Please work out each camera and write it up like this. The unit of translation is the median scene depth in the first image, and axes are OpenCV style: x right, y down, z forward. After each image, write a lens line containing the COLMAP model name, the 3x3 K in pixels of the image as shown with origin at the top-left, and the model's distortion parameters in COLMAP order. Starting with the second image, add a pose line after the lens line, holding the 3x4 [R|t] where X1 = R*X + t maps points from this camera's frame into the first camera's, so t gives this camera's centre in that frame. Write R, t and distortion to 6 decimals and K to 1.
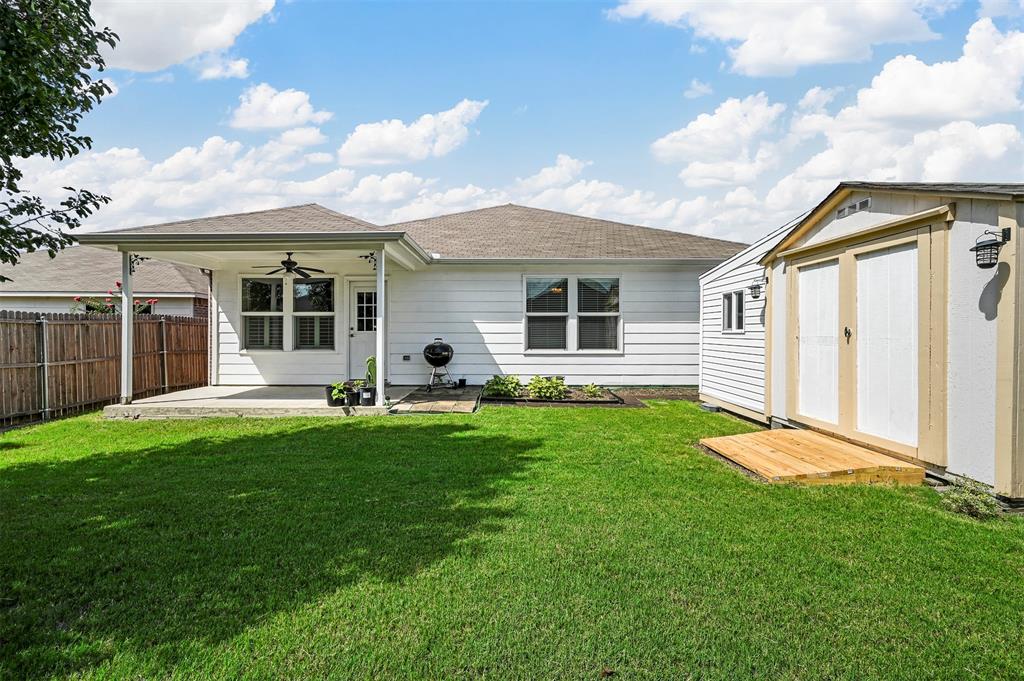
lens RADIAL K [[402.4, 0, 508.1], [0, 402.4, 339.0], [0, 0, 1]] dist [-0.001514, 0.000178]
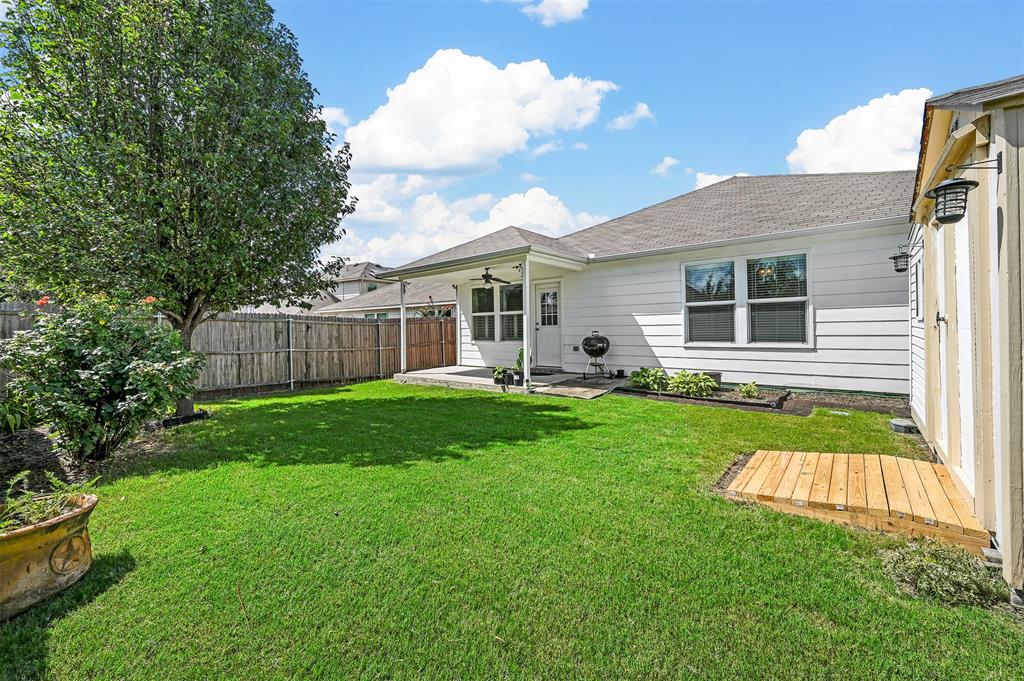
lens RADIAL K [[408.5, 0, 512.0], [0, 408.5, 340.5], [0, 0, 1]] dist [0.000068, 0.000111]
pose [[0.767173, 0.005508, -0.641417, 0.353845], [0.011151, 0.999697, 0.021922, -0.003176], [0.641344, -0.023970, 0.766879, 0.008407]]
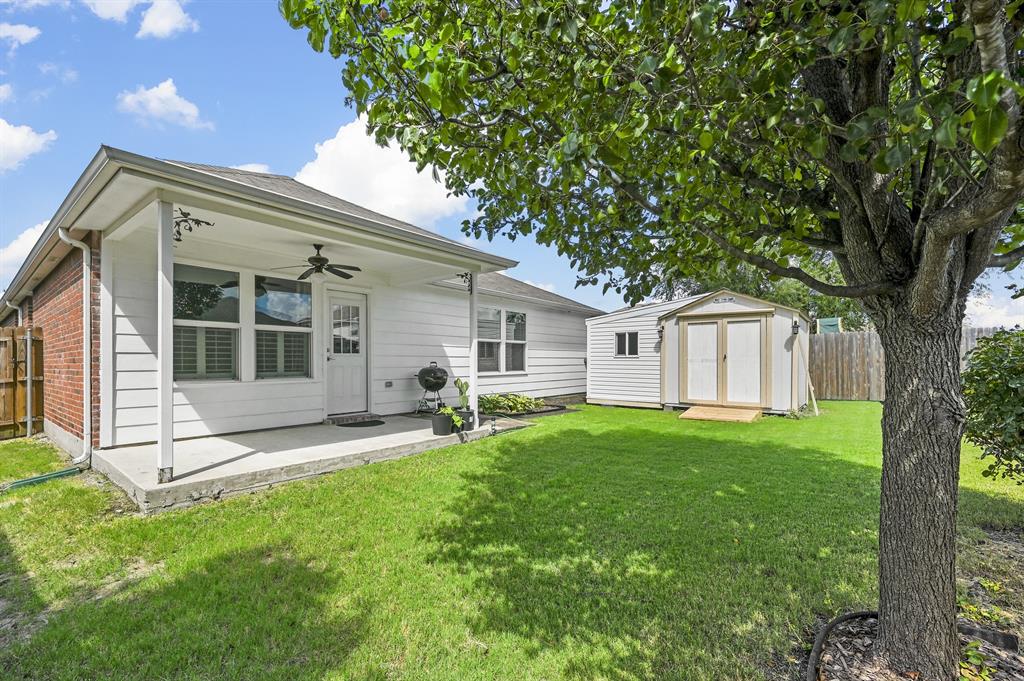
lens RADIAL K [[440.2, 0, 483.9], [0, 440.2, 363.5], [0, 0, 1]] dist [-0.000638, 0.000051]
pose [[0.644945, -0.004530, 0.764216, -0.881130], [0.010942, 0.999935, -0.003307, 0.007283], [-0.764151, 0.010495, 0.644952, 0.223005]]
